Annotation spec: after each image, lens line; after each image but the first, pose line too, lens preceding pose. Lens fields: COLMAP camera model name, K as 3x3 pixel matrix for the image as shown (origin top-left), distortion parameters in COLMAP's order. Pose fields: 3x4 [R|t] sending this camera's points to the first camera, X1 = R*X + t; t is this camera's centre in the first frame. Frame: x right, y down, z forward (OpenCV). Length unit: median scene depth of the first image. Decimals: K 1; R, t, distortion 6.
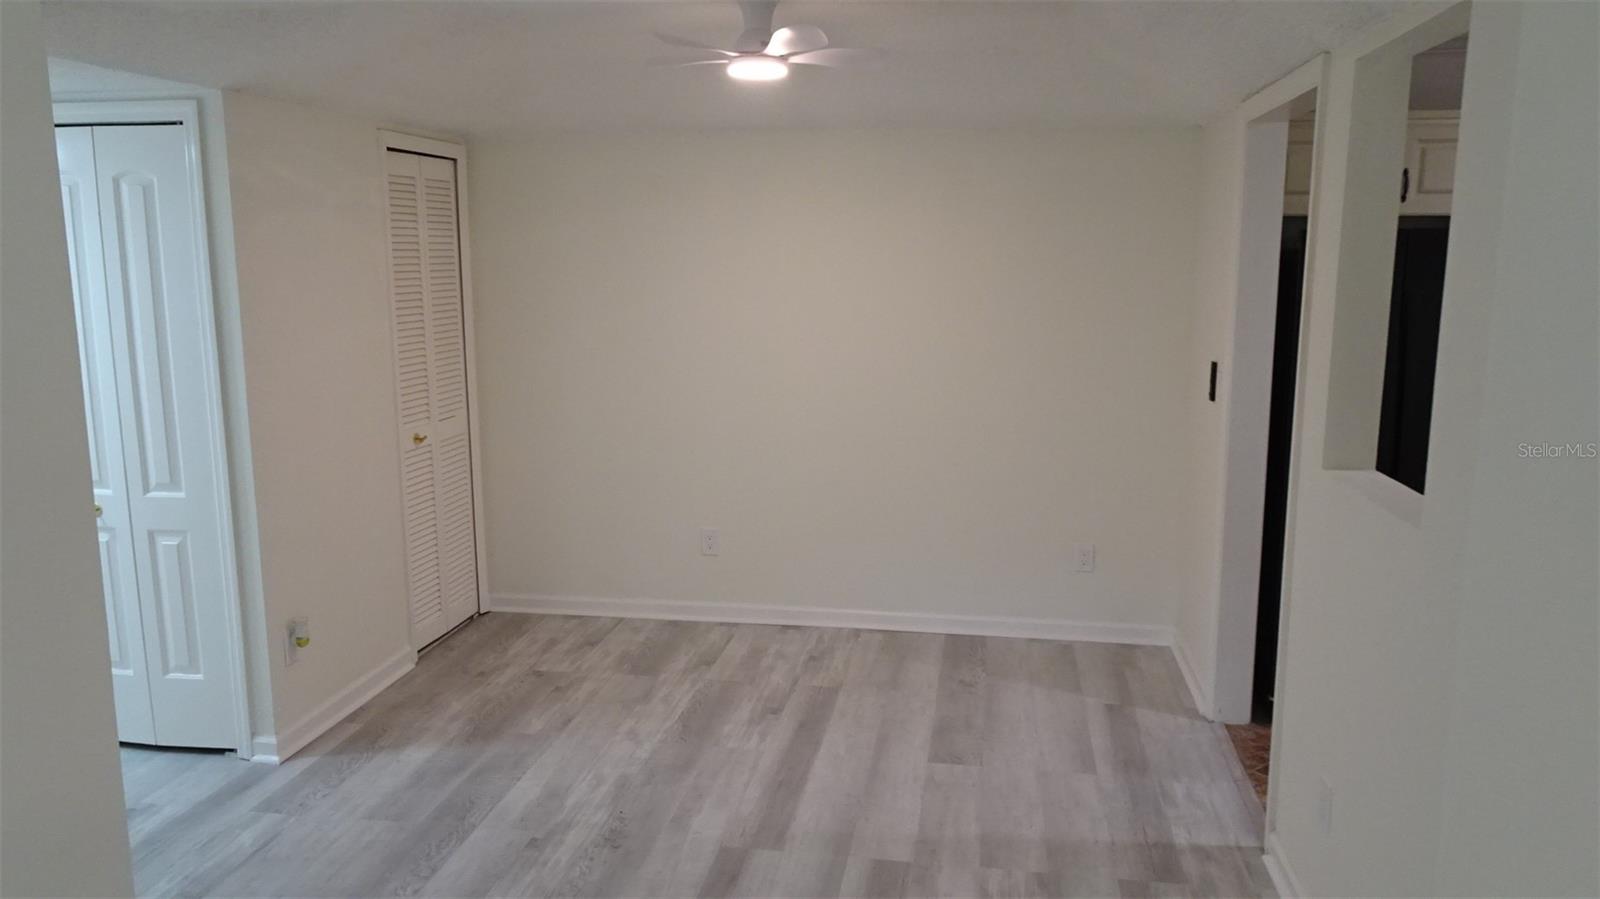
lens RADIAL K [[1150.7, 0, 806.1], [0, 1150.7, 450.4], [0, 0, 1]] dist [0.011390, 0.002998]
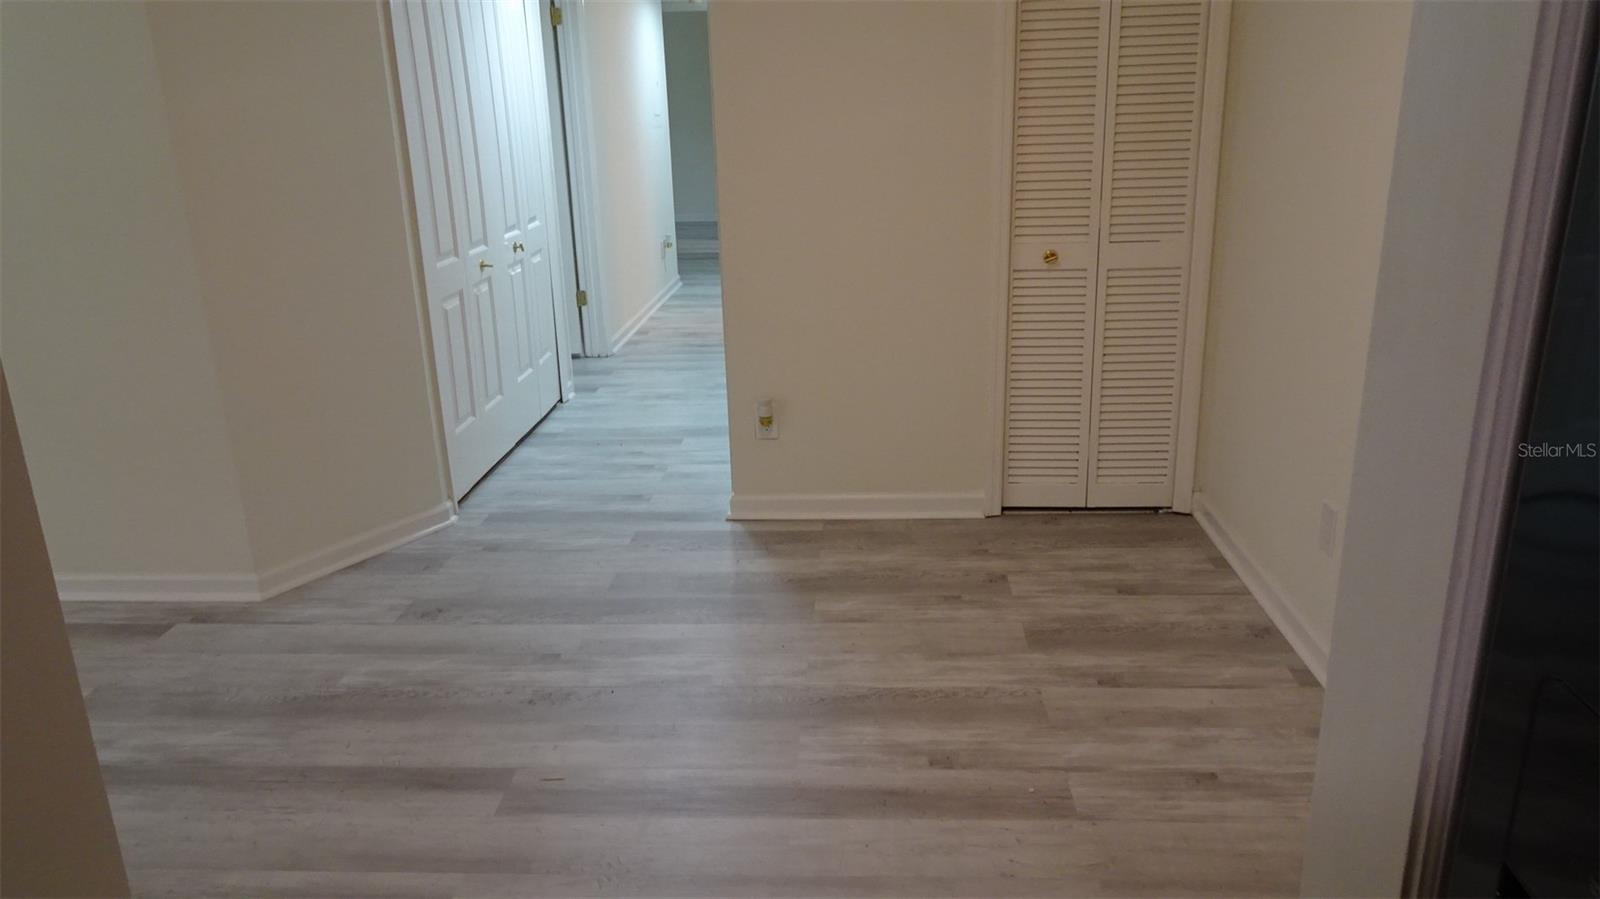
lens RADIAL K [[1150.7, 0, 805.1], [0, 1150.7, 447.1], [0, 0, 1]] dist [0.011390, 0.002998]
pose [[0.102800, 0.298982, -0.948705, 0.480249], [-0.139853, 0.948629, 0.283804, -0.095328], [0.984821, 0.103504, 0.139333, 0.787763]]
